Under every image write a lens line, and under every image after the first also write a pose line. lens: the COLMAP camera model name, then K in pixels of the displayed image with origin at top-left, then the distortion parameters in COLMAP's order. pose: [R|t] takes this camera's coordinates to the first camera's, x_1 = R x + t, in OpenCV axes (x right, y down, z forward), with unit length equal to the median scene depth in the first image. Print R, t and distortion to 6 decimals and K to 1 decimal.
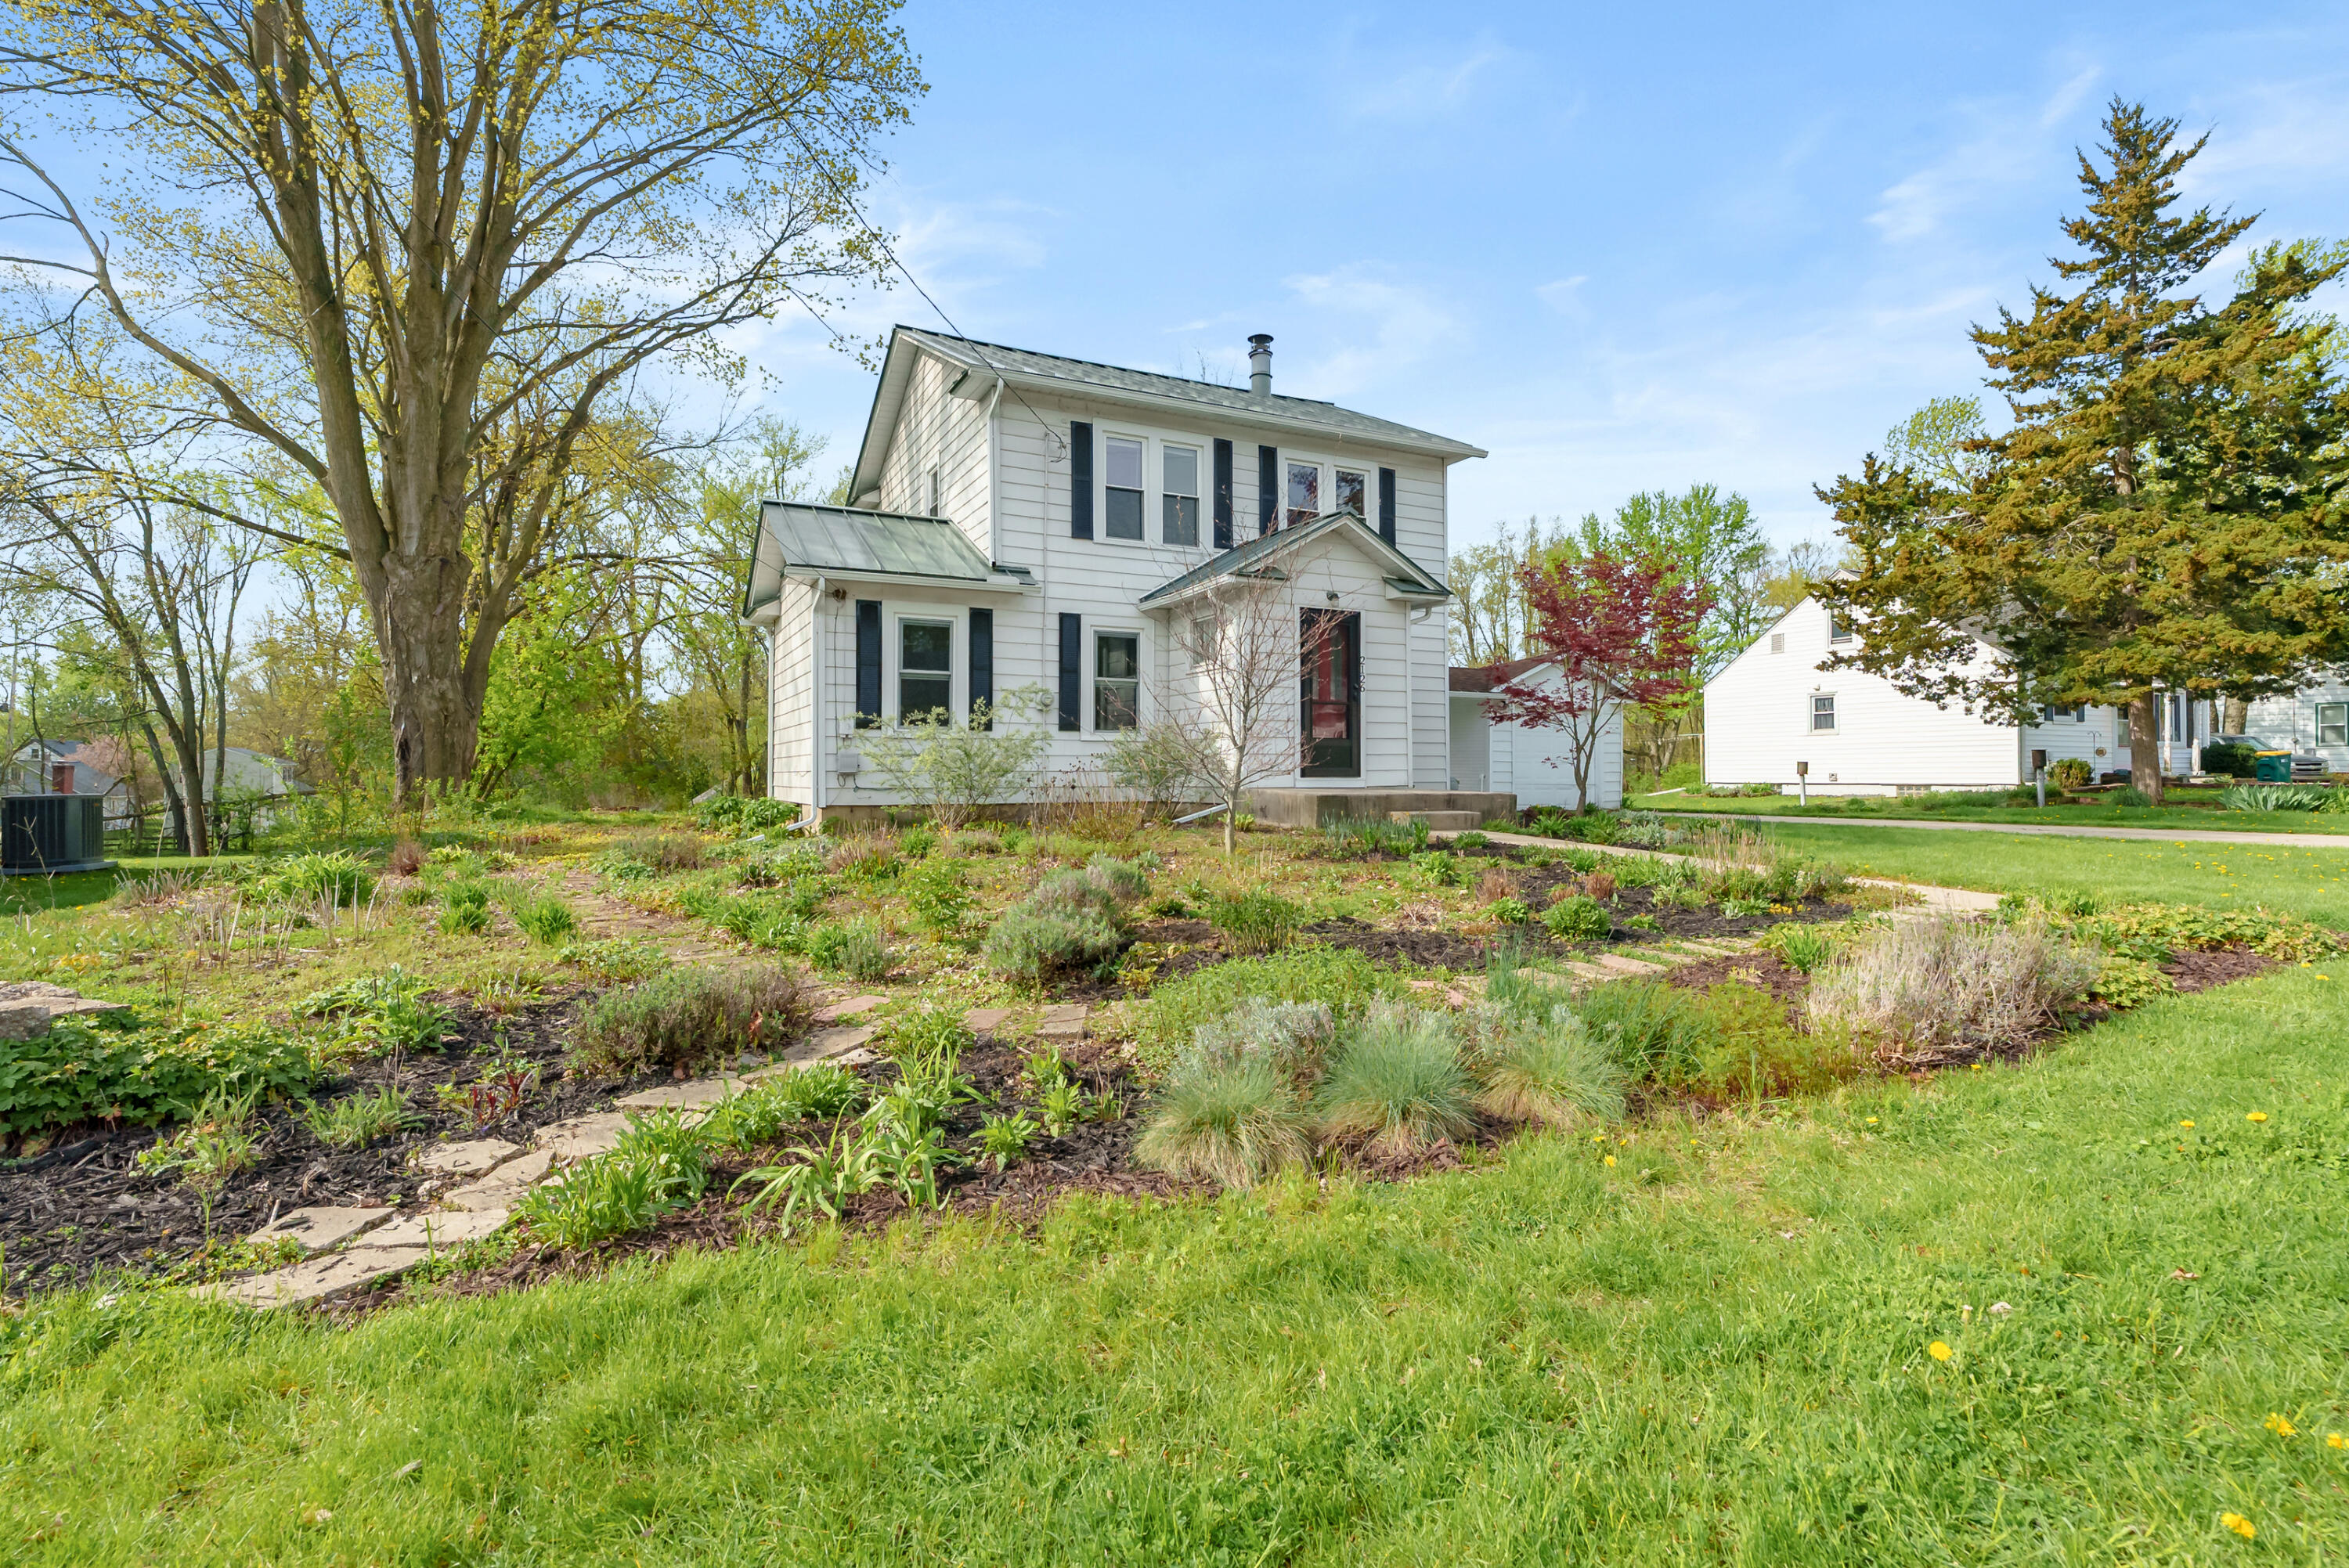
lens RADIAL K [[1083.9, 0, 1191.1], [0, 1083.9, 776.5], [0, 0, 1]] dist [-0.012361, 0.002036]
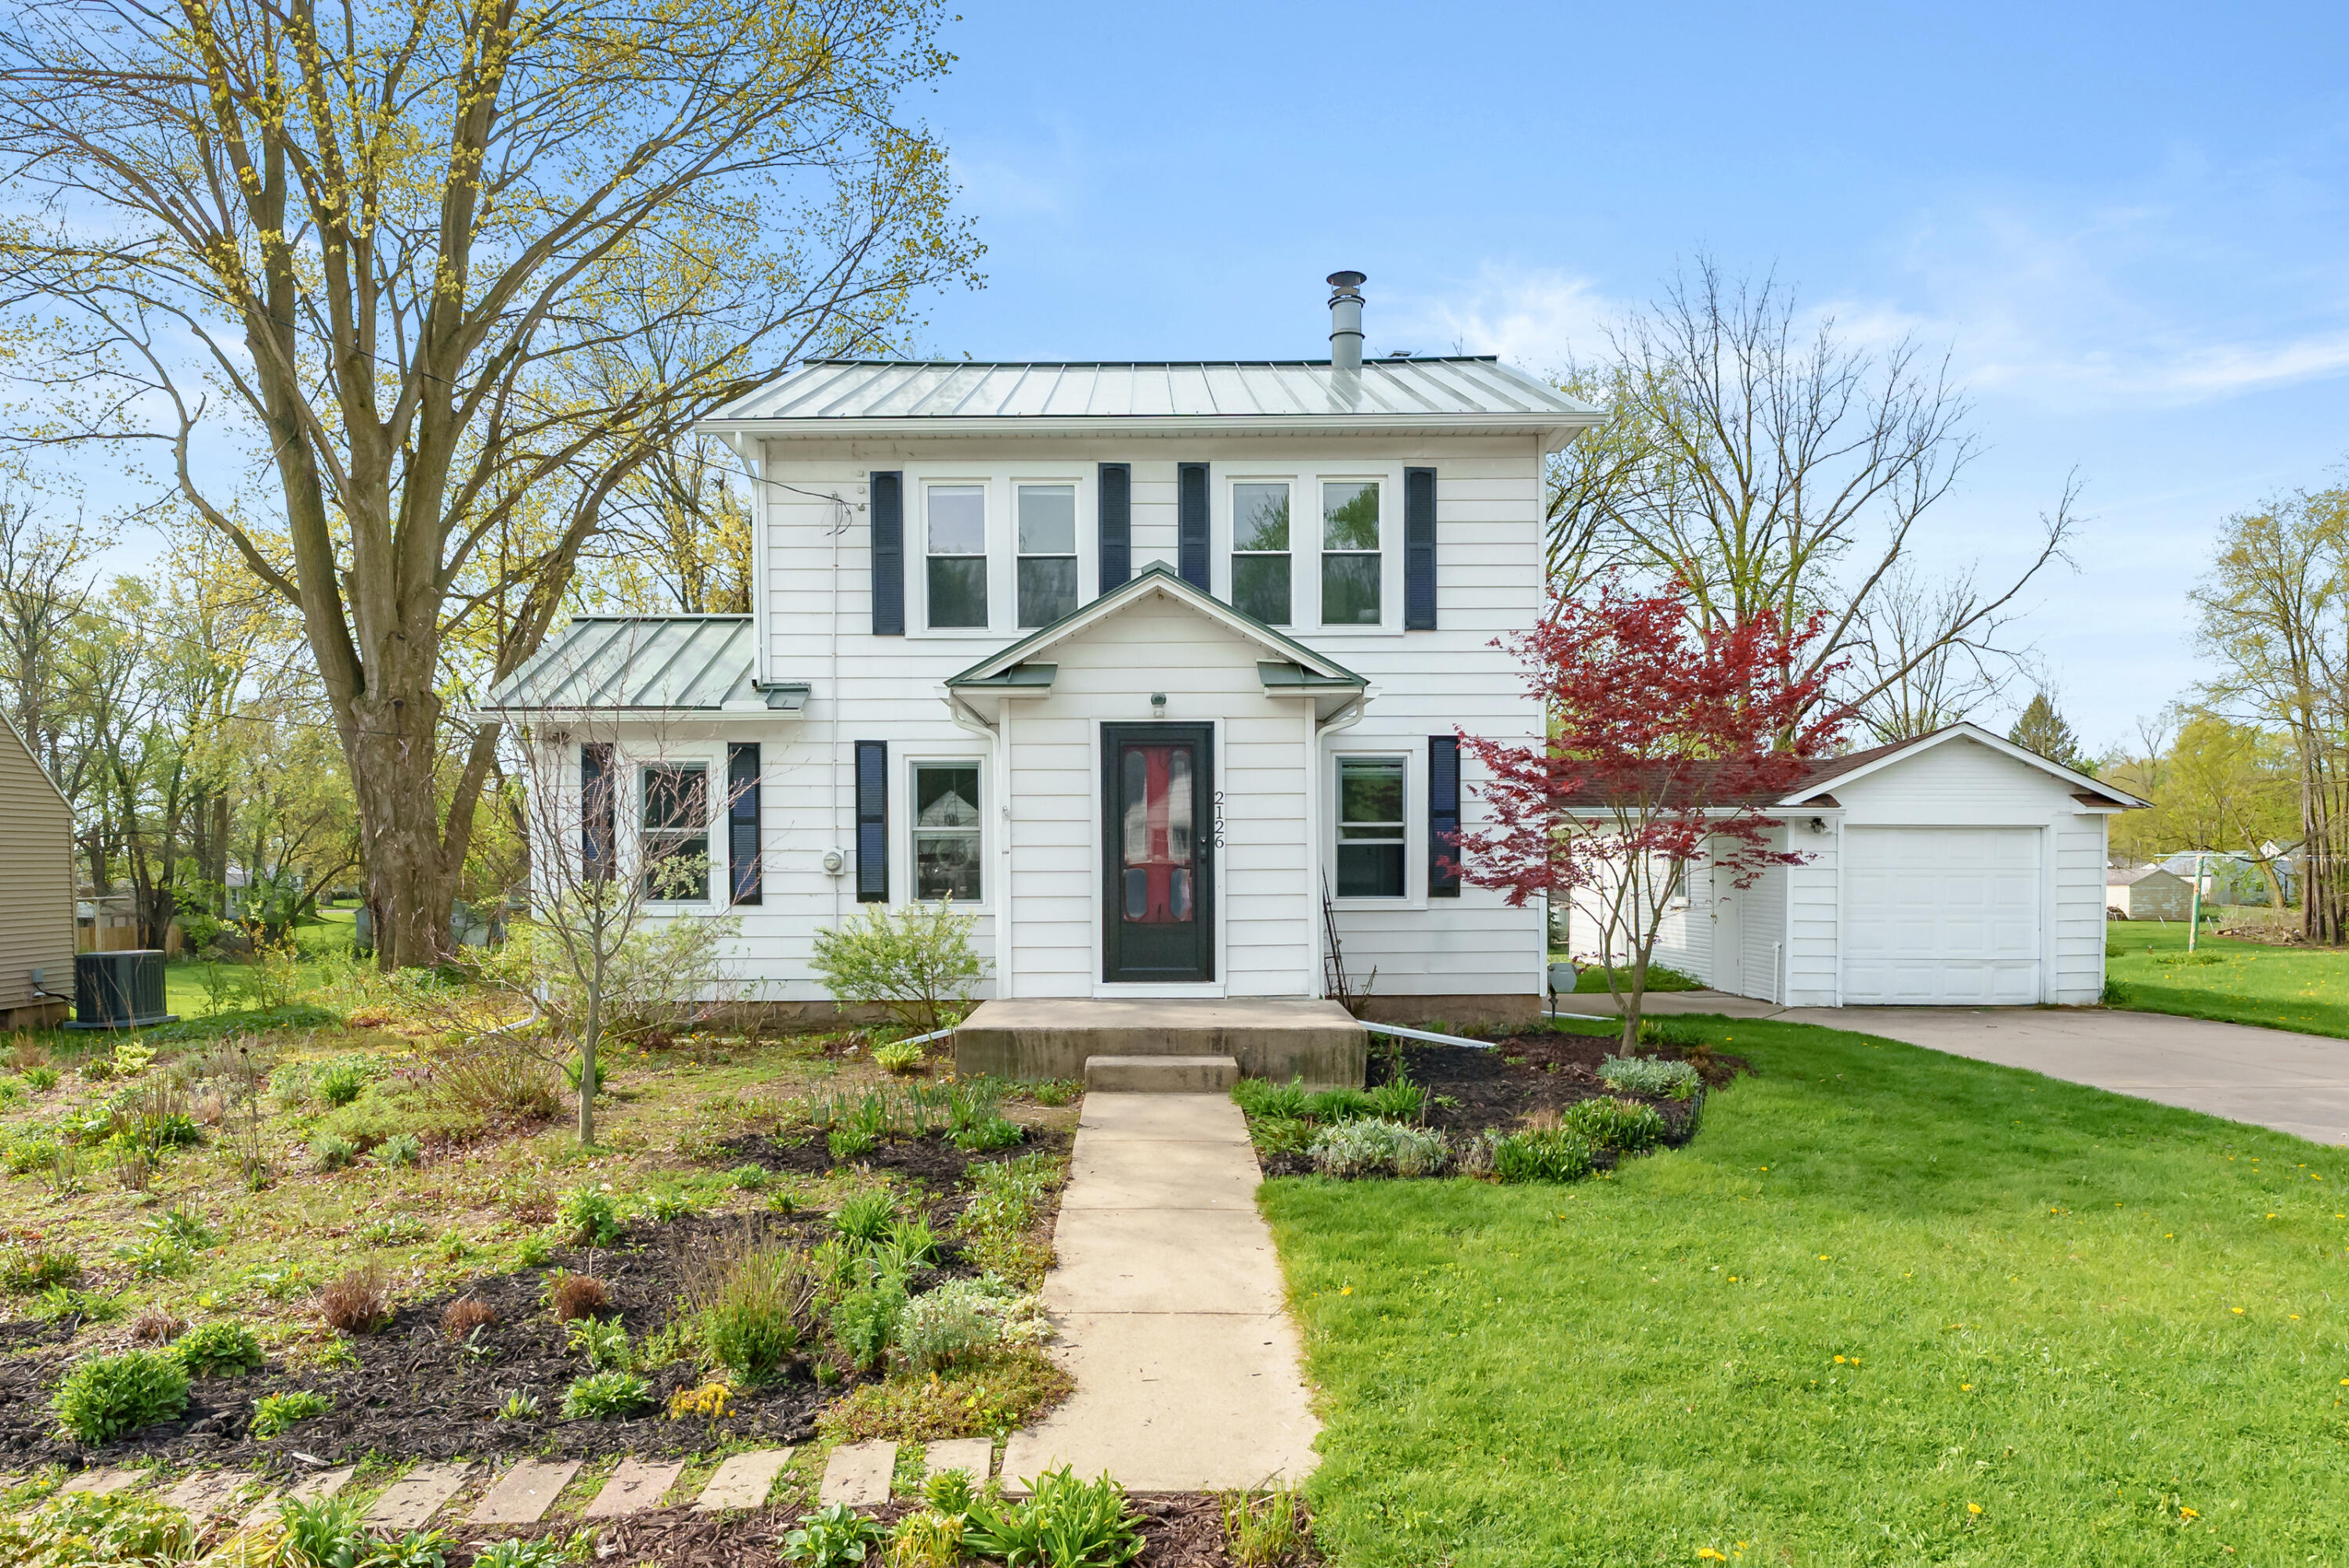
lens RADIAL K [[1428.2, 0, 1172.7], [0, 1428.2, 917.4], [0, 0, 1]] dist [-0.000835, -0.005664]
pose [[0.891785, 0.013413, -0.452261, 0.406193], [0.000287, 0.999544, 0.030210, -0.049698], [0.452459, -0.027070, 0.891374, 0.192855]]
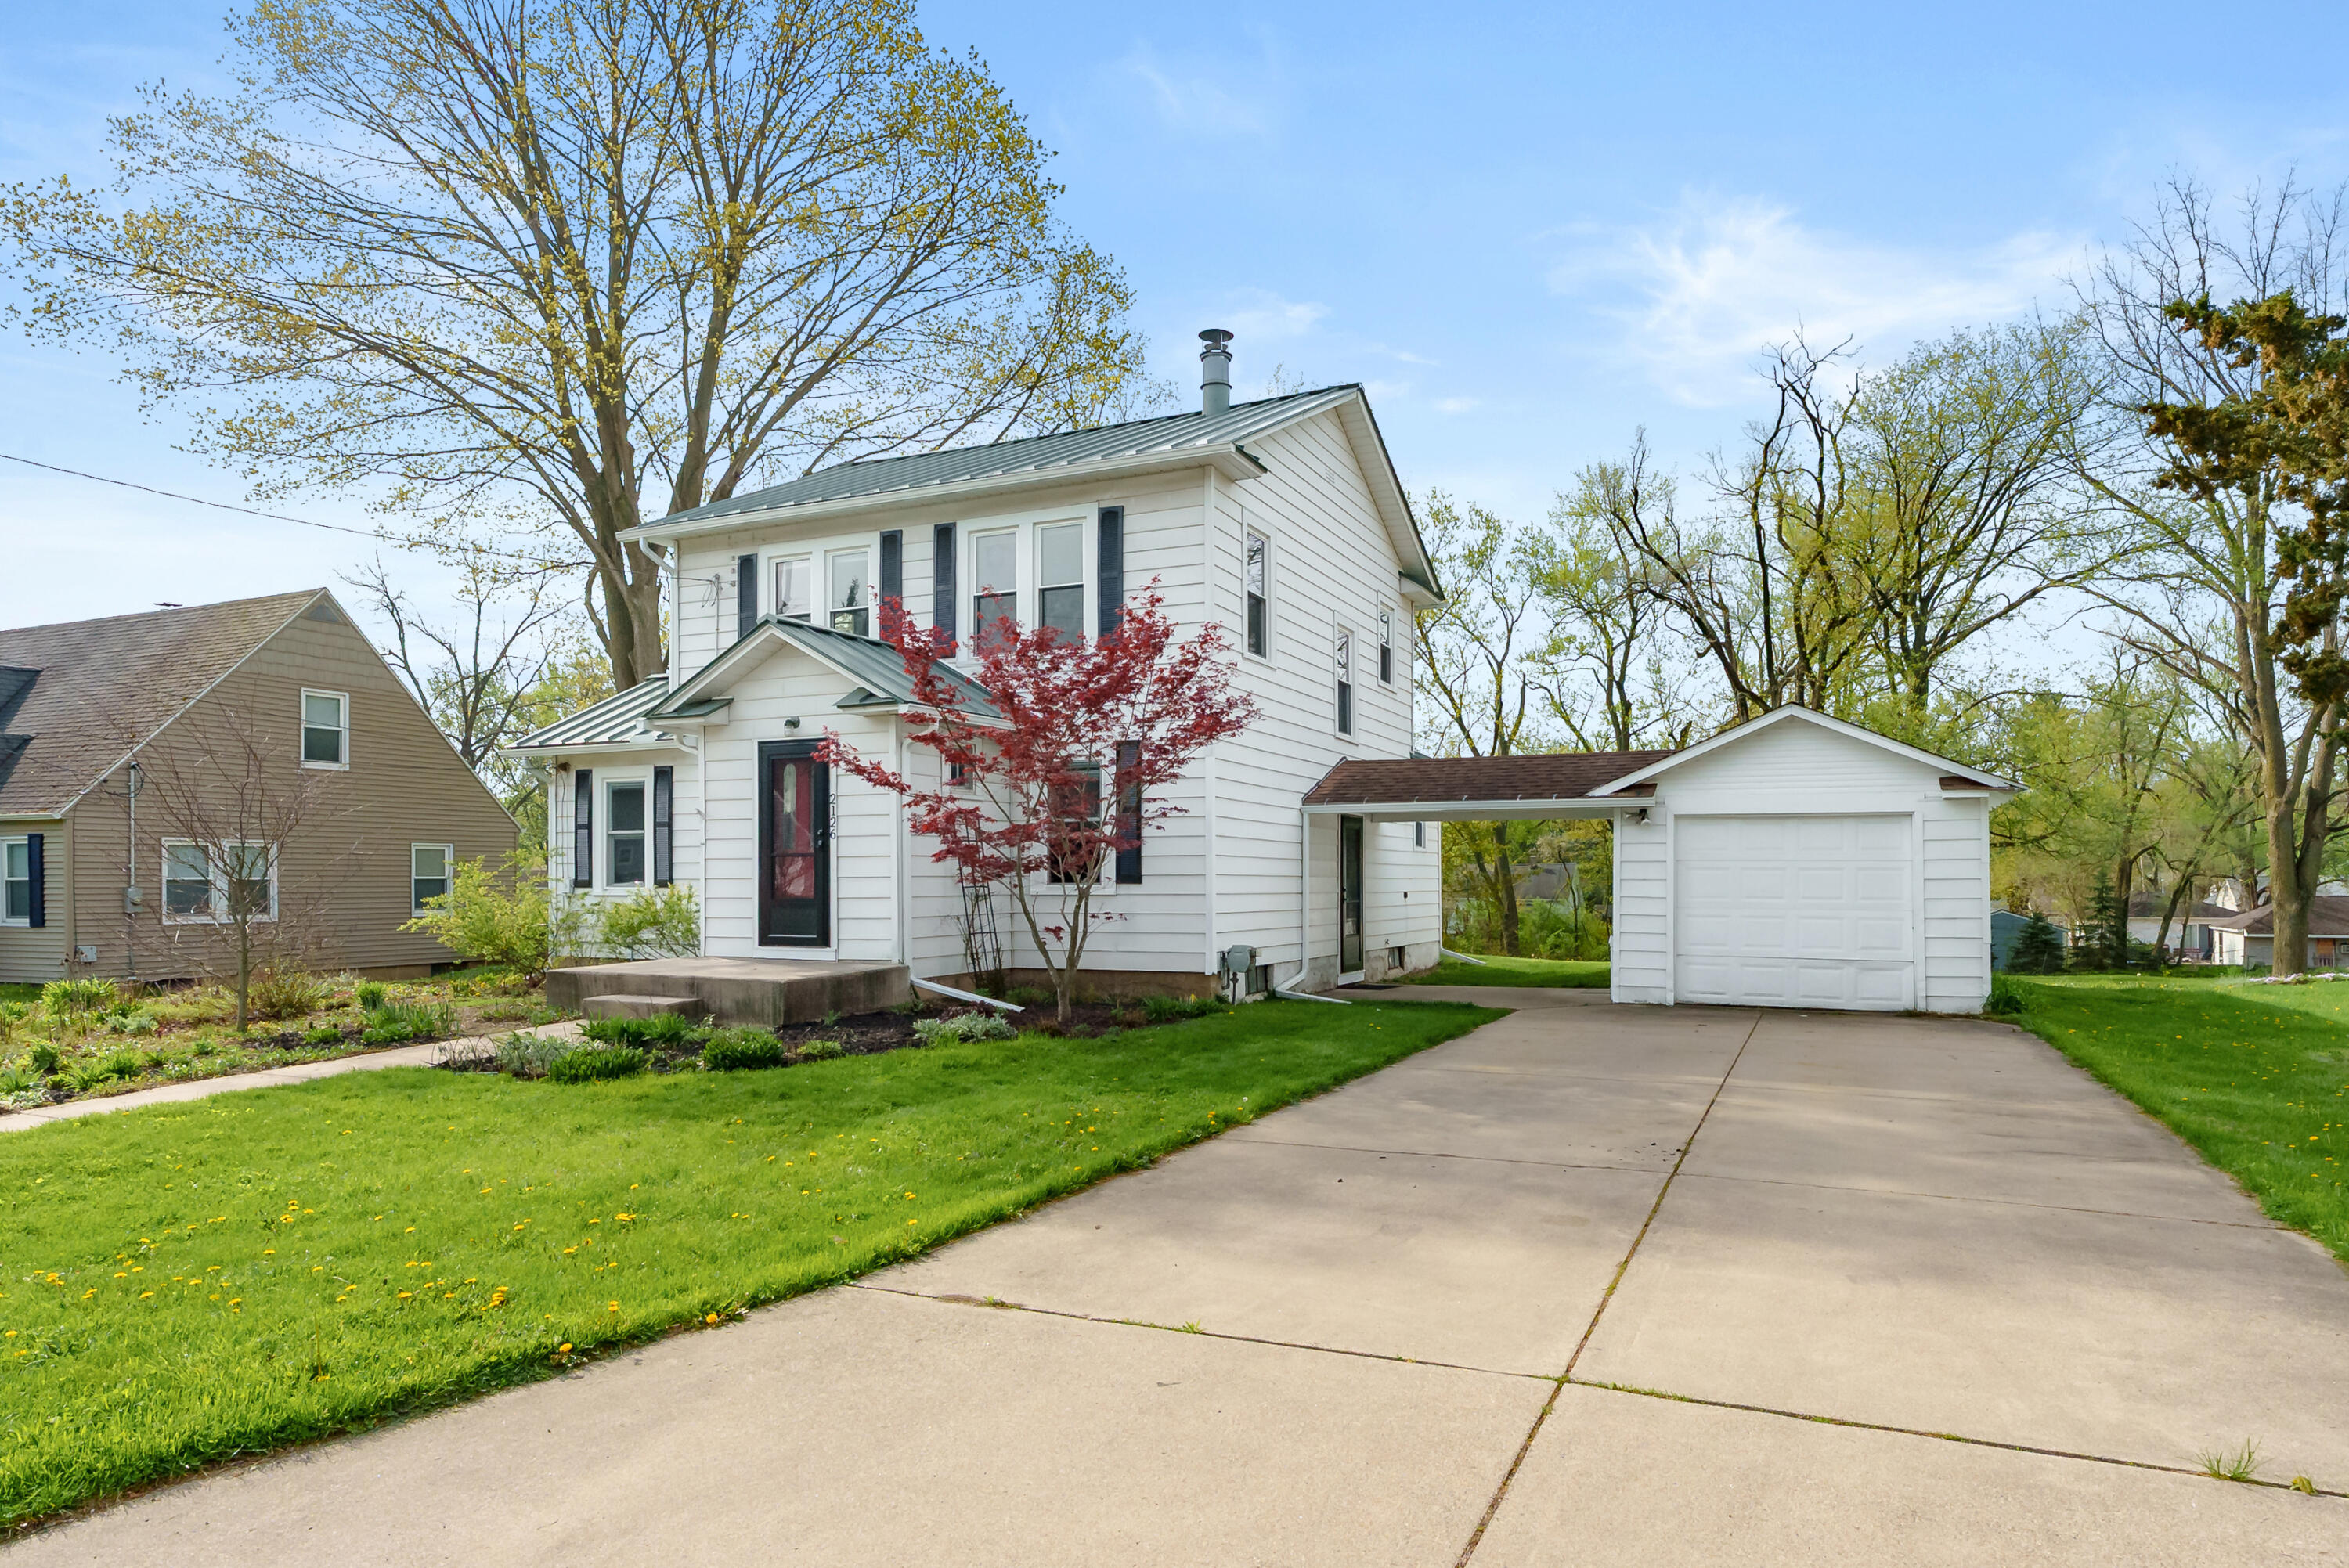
lens RADIAL K [[1385.9, 0, 1250.0], [0, 1385.9, 879.0], [0, 0, 1]] dist [-0.003414, -0.007539]
pose [[0.627870, -0.000565, -0.778318, 0.894986], [-0.004084, 0.999984, -0.004020, -0.036745], [0.778308, 0.005703, 0.627857, 0.480819]]
